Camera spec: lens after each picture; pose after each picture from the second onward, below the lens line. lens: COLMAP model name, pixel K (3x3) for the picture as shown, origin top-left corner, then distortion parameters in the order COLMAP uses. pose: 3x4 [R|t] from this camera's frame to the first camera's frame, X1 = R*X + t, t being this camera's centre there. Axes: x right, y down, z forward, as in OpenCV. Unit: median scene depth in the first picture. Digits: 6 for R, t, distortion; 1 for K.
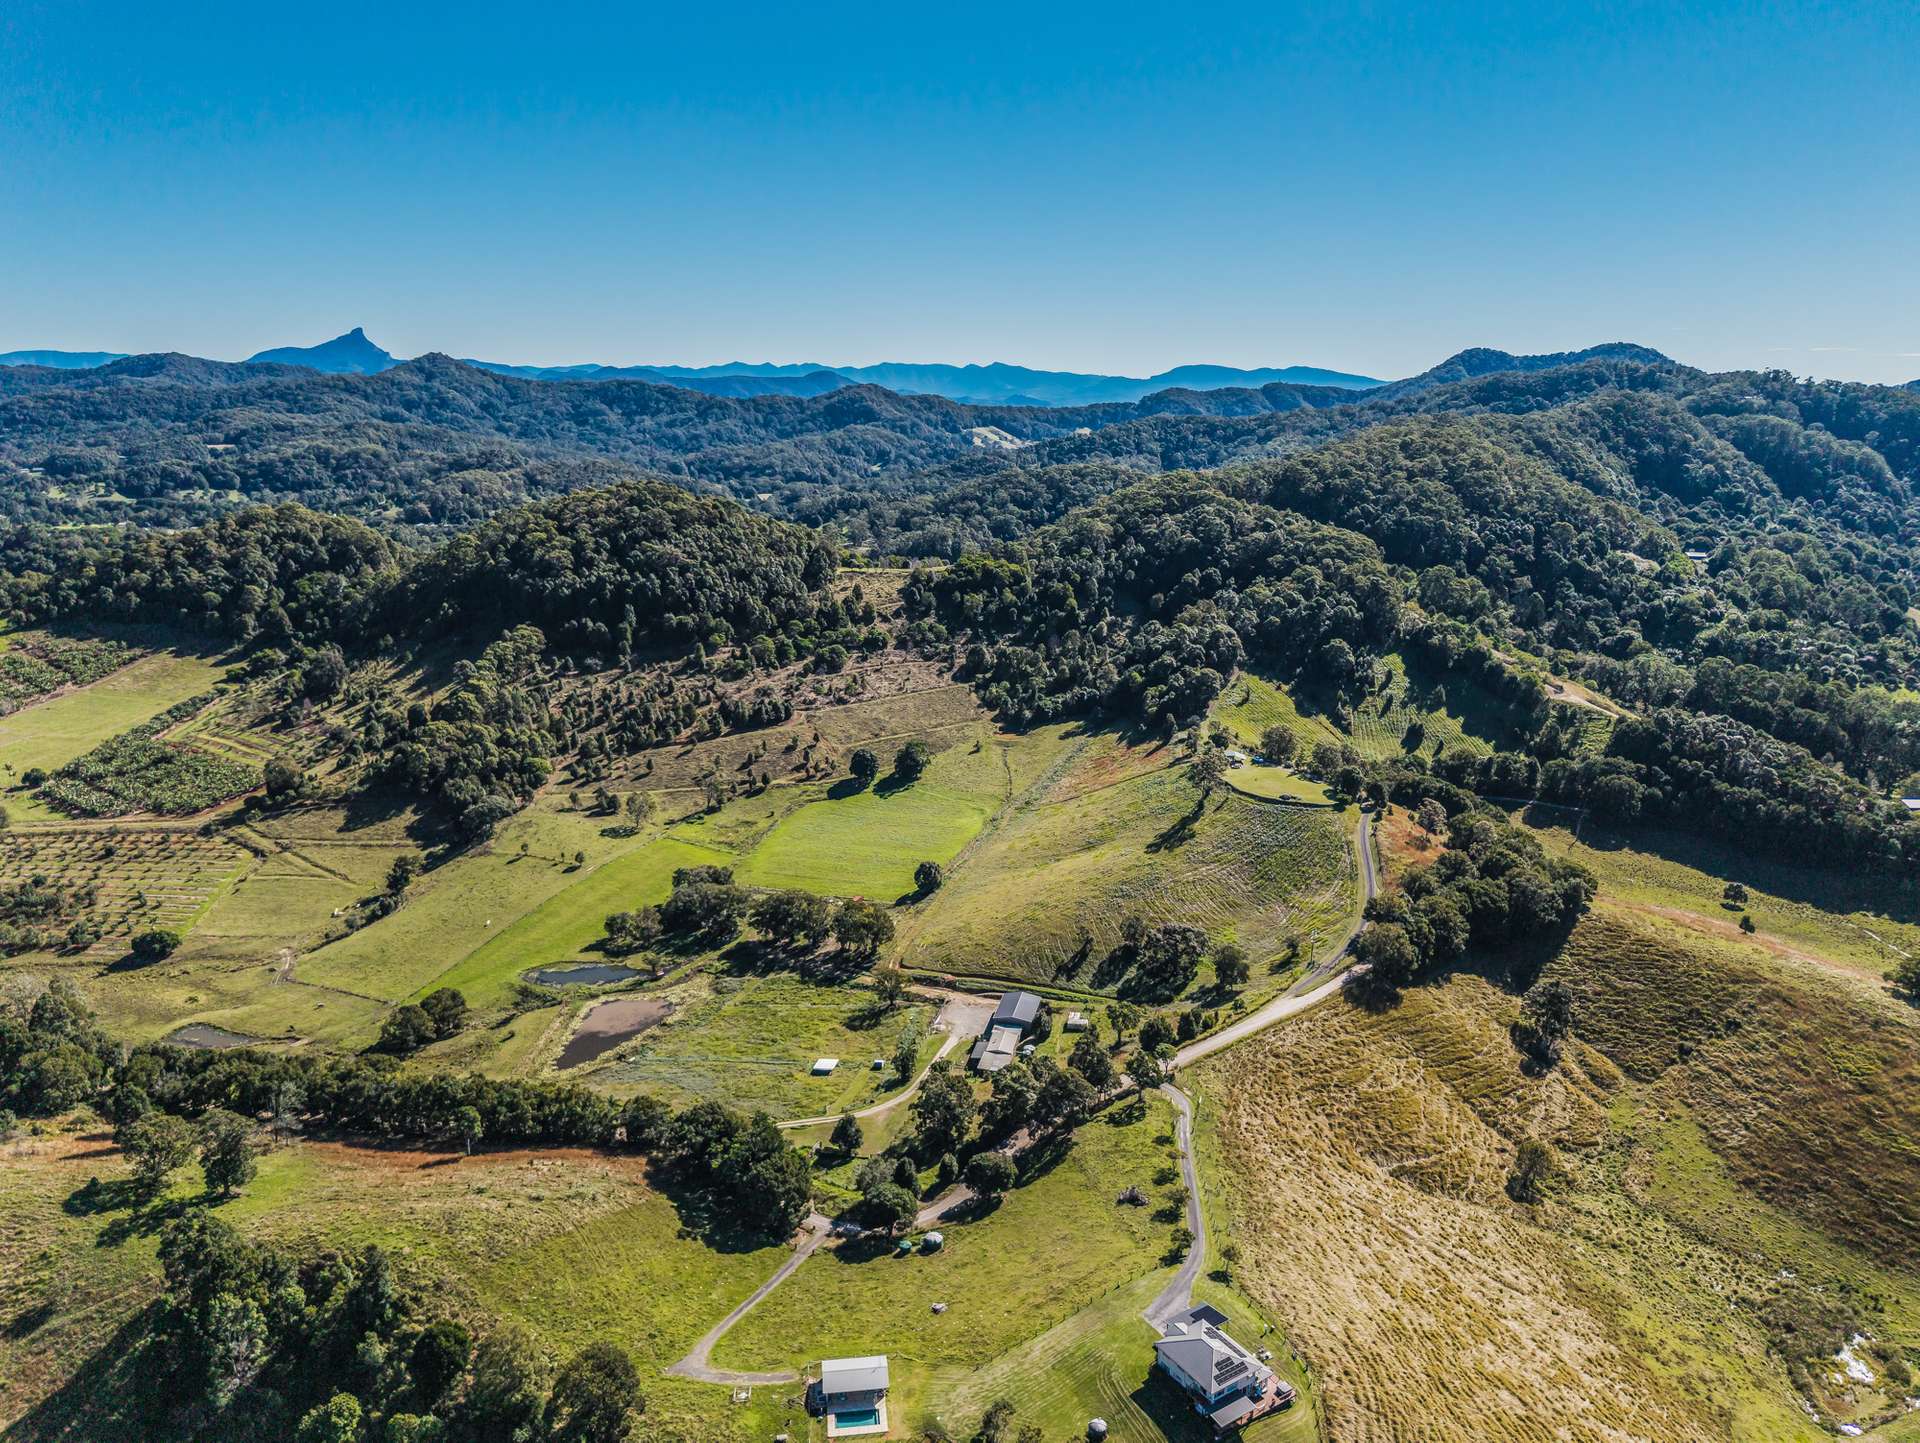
lens RADIAL K [[1311.7, 0, 967.3], [0, 1311.7, 795.0], [0, 0, 1]] dist [0.027107, -0.035456]
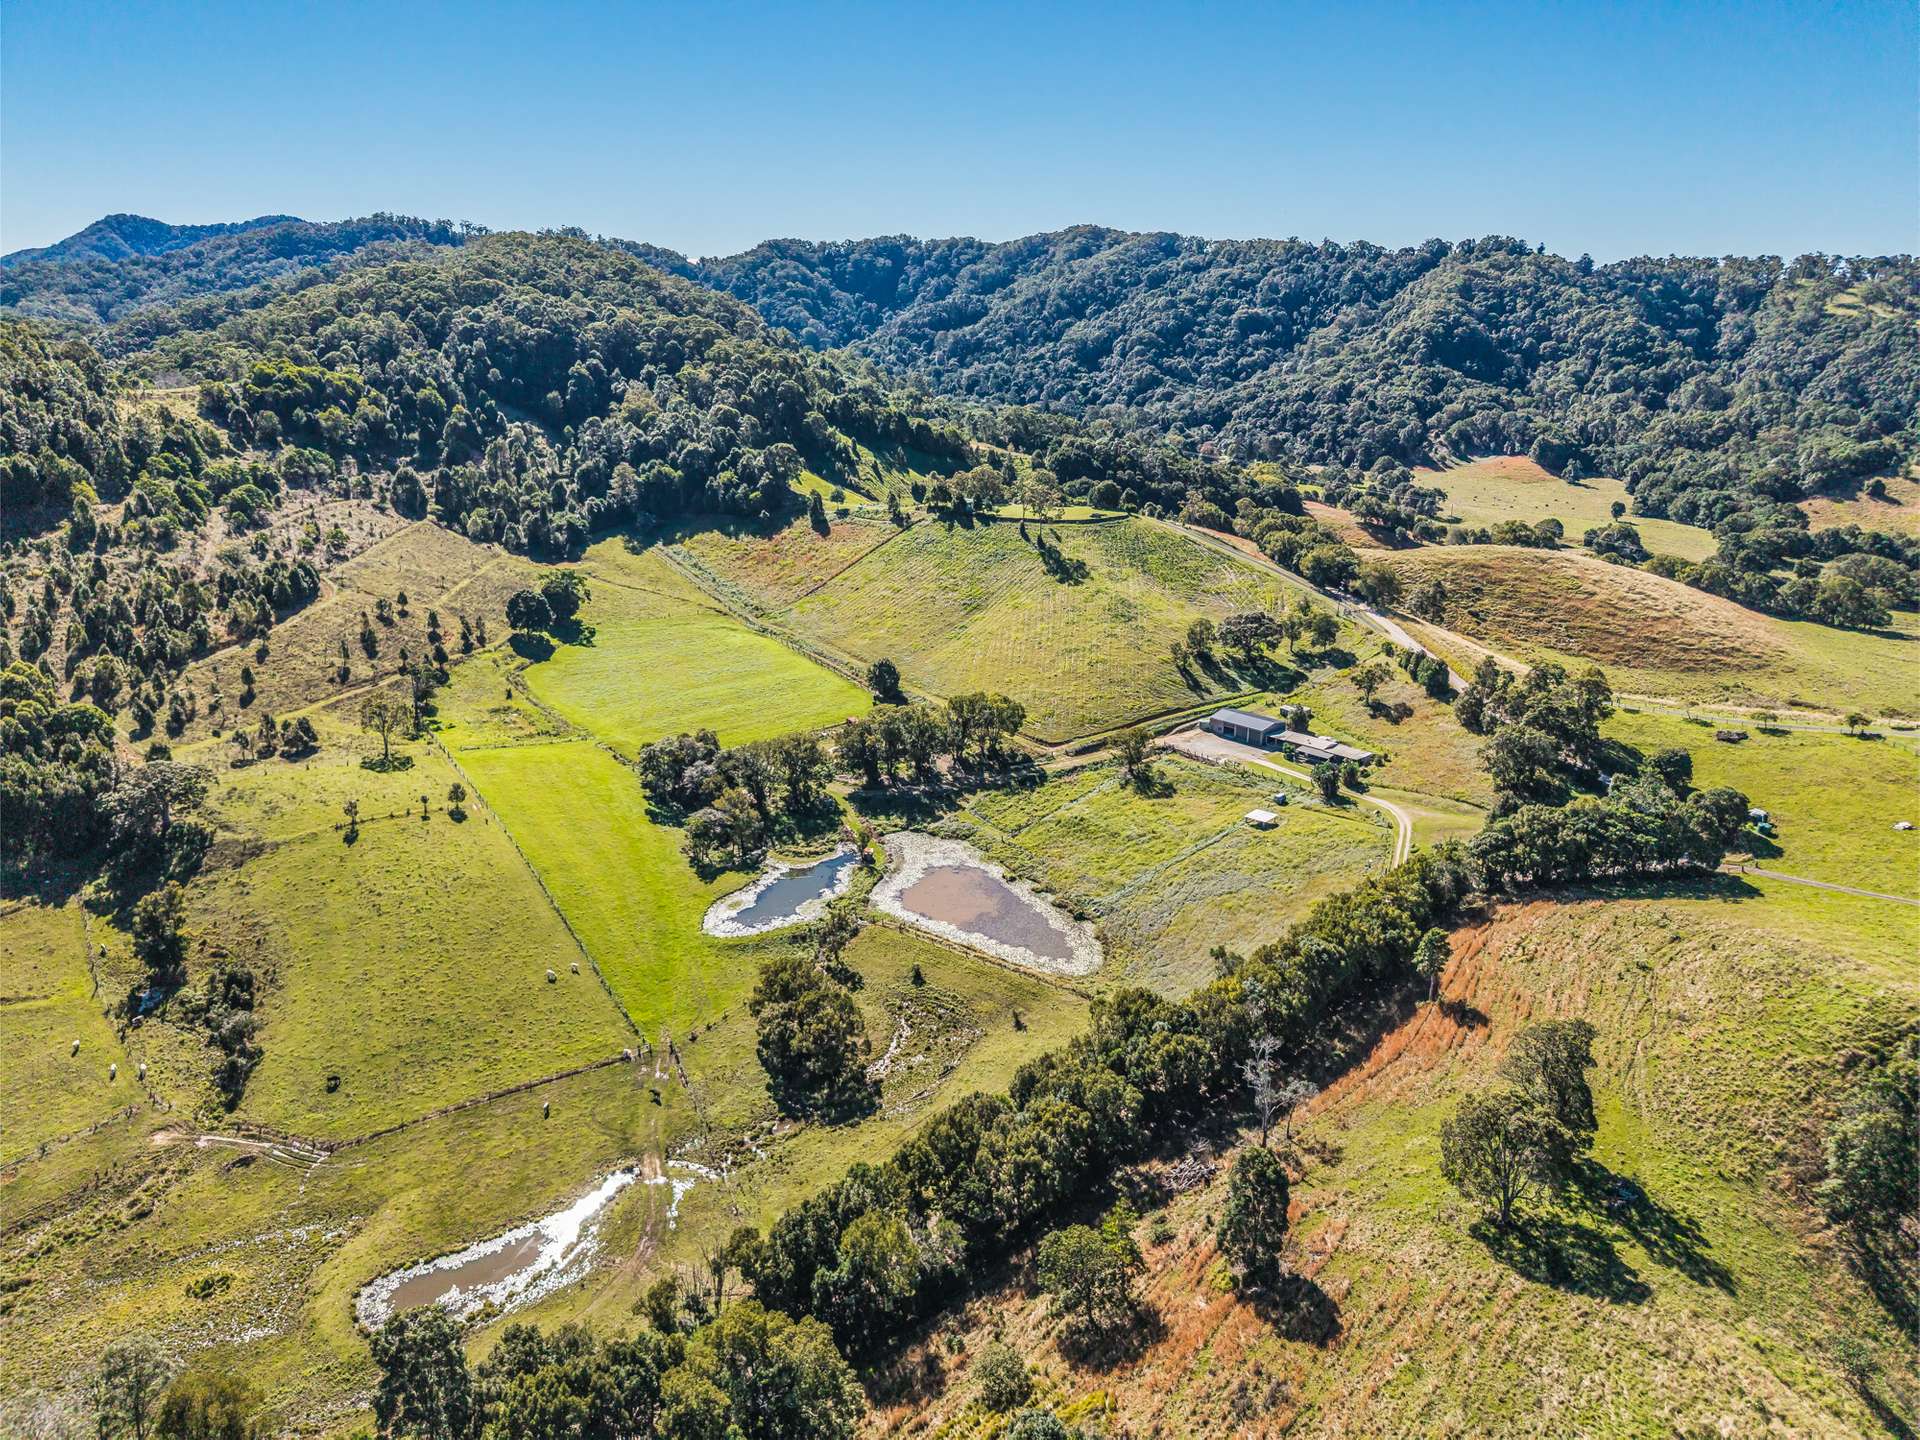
lens RADIAL K [[1311.7, 0, 960.2], [0, 1311.7, 720.9], [0, 0, 1]] dist [0.027107, -0.035456]
pose [[0.551509, -0.253577, 0.794693, -0.472299], [0.240089, 0.960617, 0.139902, -0.008638], [-0.798871, 0.113640, 0.590670, 0.356298]]
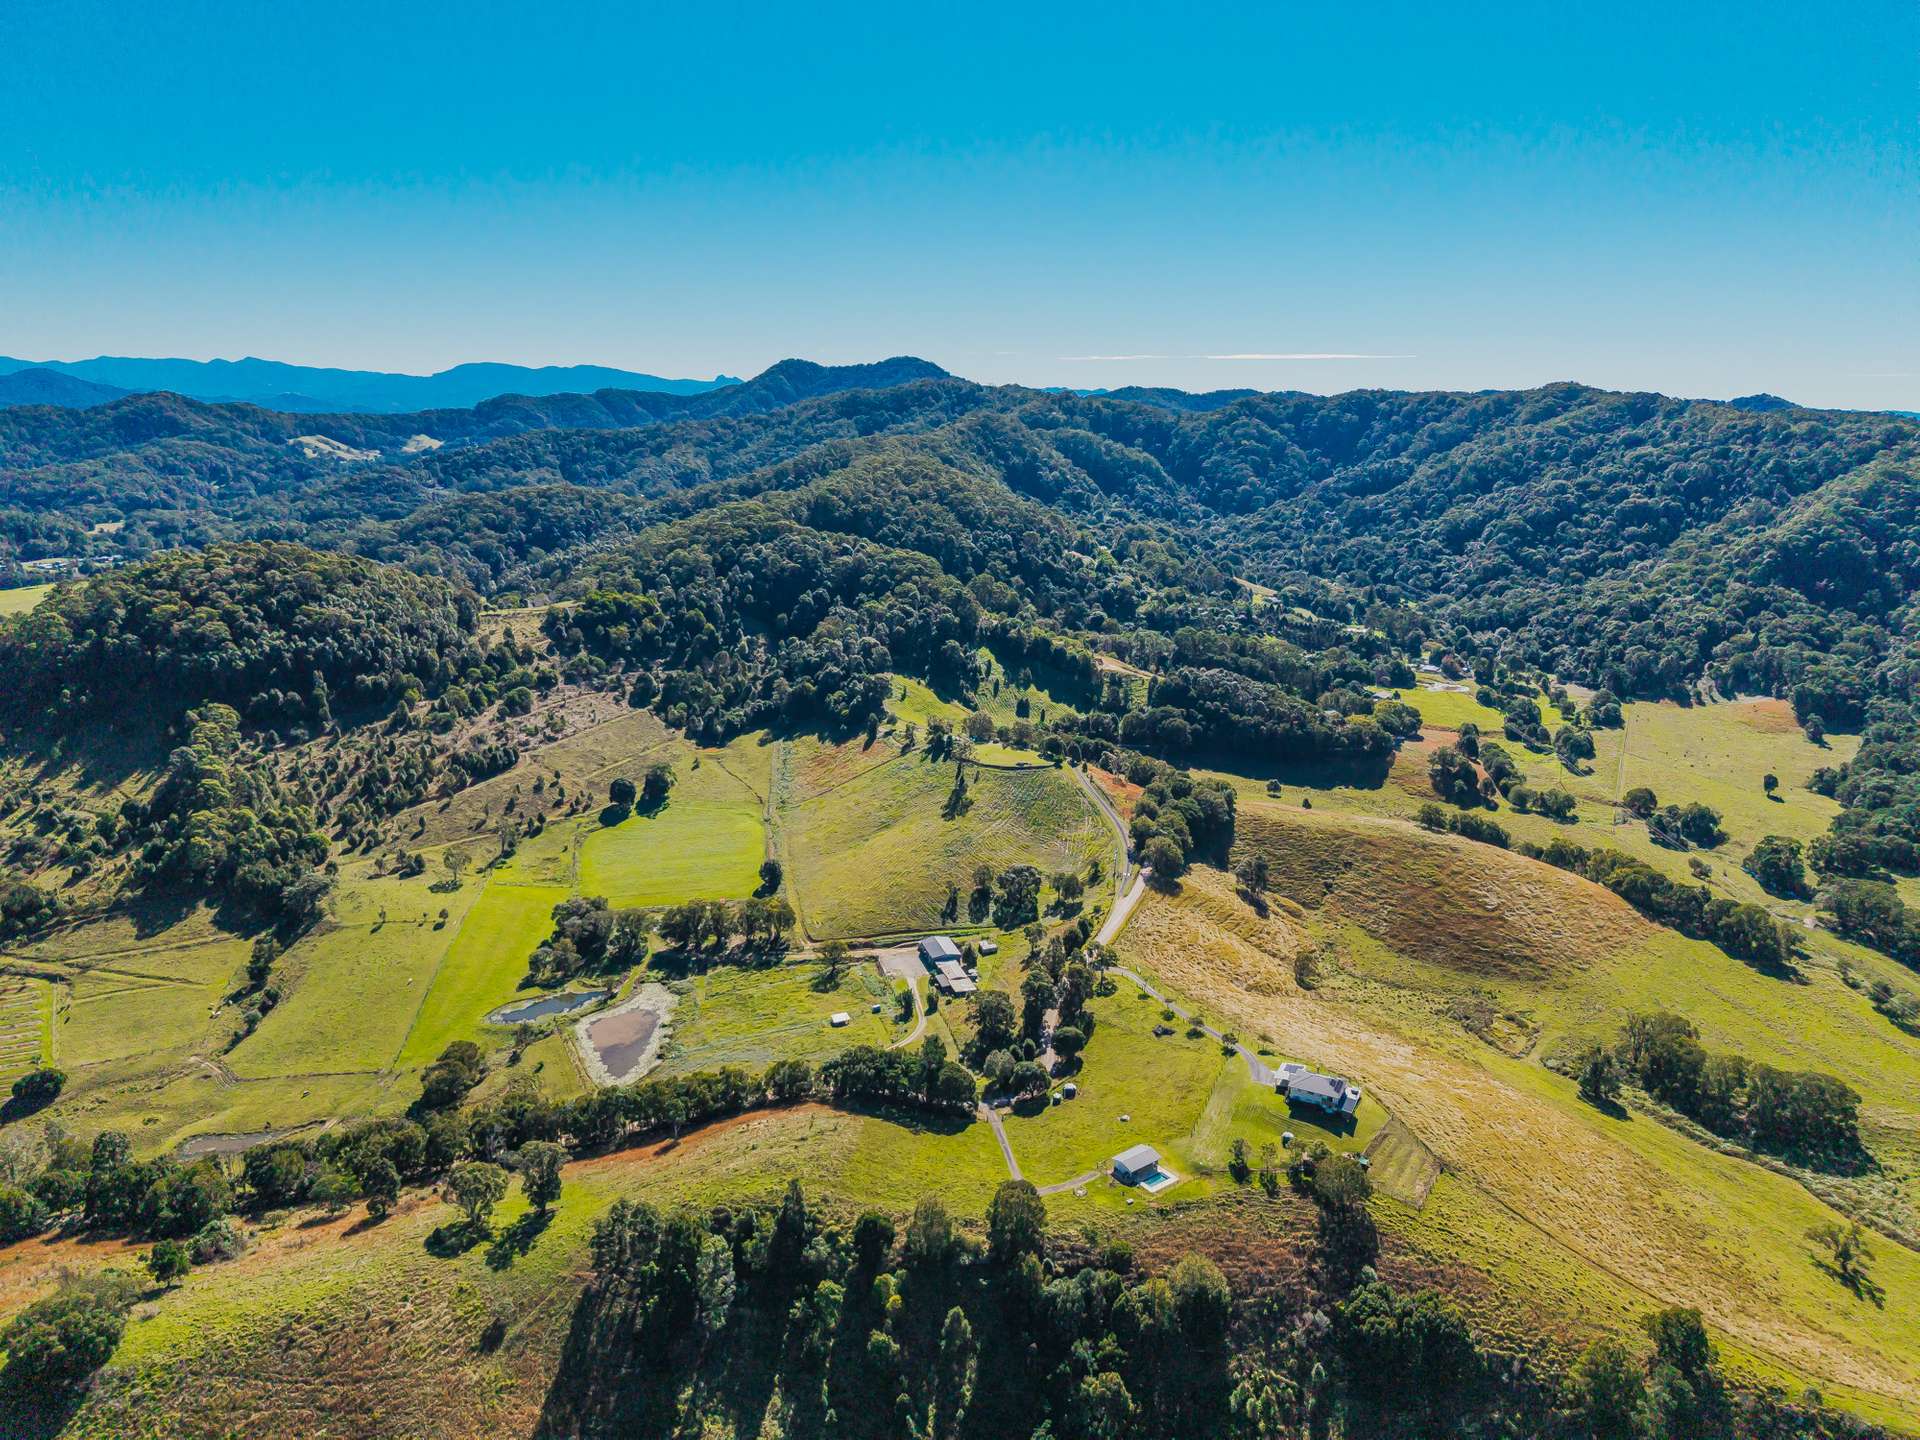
lens RADIAL K [[1311.7, 0, 955.1], [0, 1311.7, 727.9], [0, 0, 1]] dist [0.027107, -0.035456]
pose [[0.869847, -0.124580, 0.477333, -0.318928], [0.144462, 0.989498, -0.005003, -0.026871], [-0.471696, 0.073309, 0.878708, -0.101098]]
